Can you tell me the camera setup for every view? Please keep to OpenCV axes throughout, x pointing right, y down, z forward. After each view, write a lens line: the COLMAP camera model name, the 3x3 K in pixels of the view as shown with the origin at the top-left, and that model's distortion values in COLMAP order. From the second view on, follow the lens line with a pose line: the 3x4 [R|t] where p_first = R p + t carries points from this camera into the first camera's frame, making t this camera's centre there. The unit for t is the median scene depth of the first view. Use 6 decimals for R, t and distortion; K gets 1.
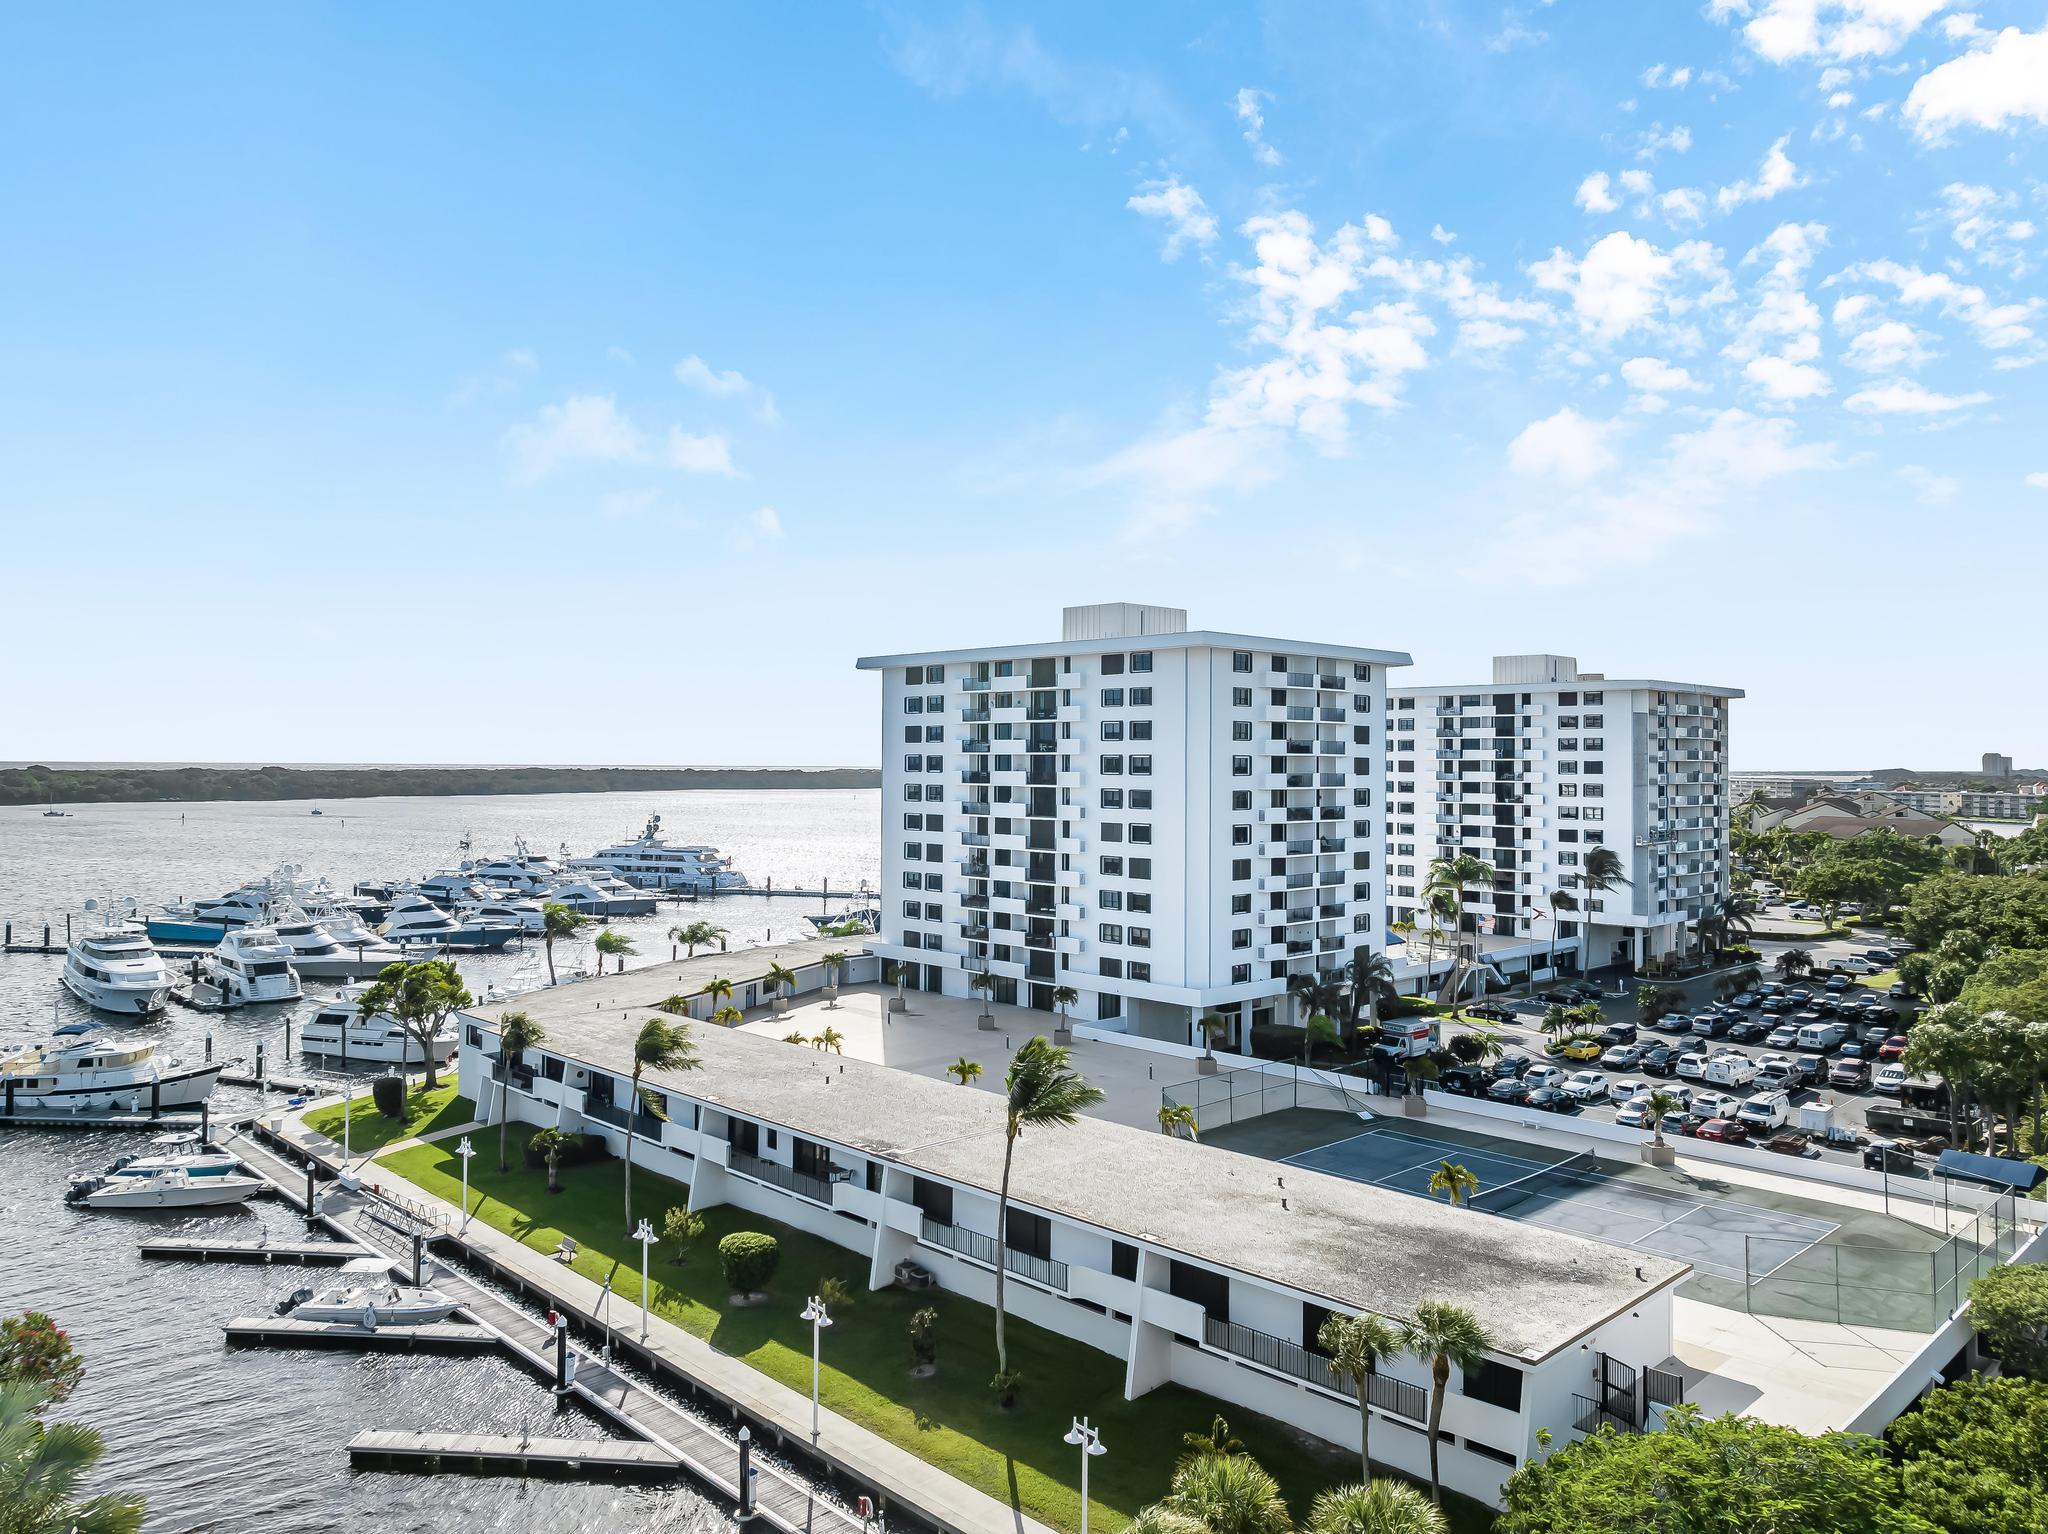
lens RADIAL K [[1434.6, 0, 1006.9], [0, 1434.6, 748.2], [0, 0, 1]] dist [-0.016583, -0.003126]
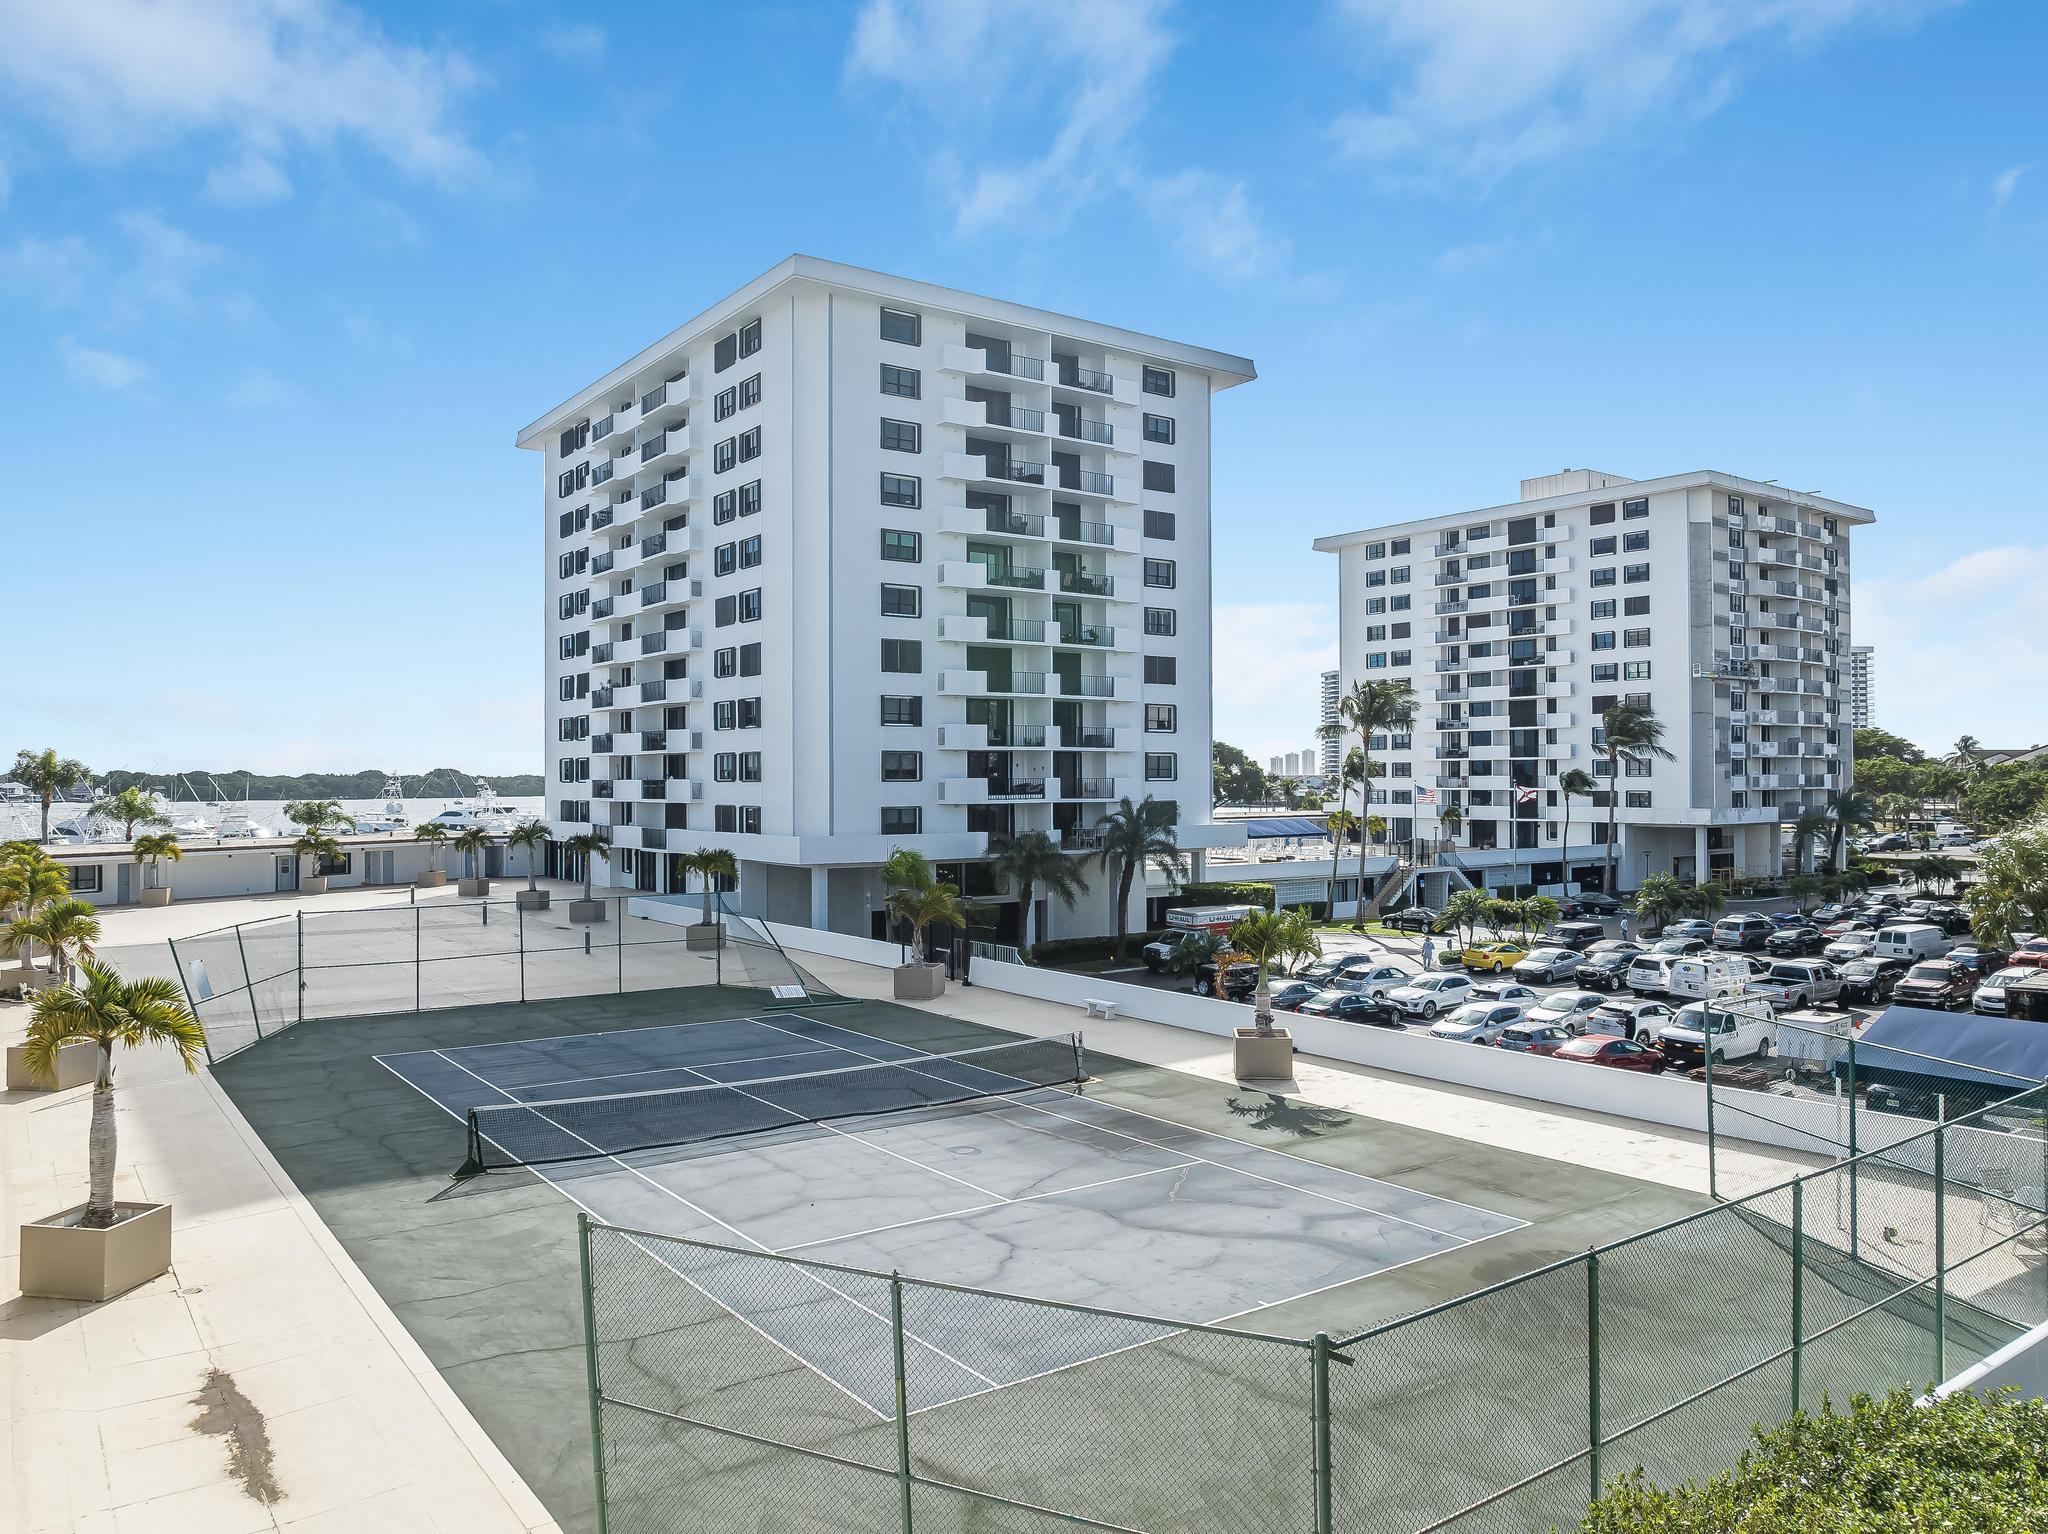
lens RADIAL K [[1434.6, 0, 1037.8], [0, 1434.6, 785.0], [0, 0, 1]] dist [-0.016583, -0.003126]
pose [[0.992823, -0.010861, -0.119101, 0.197565], [0.013053, 0.999759, 0.017645, 0.087004], [0.118881, -0.019073, 0.992725, 0.253437]]
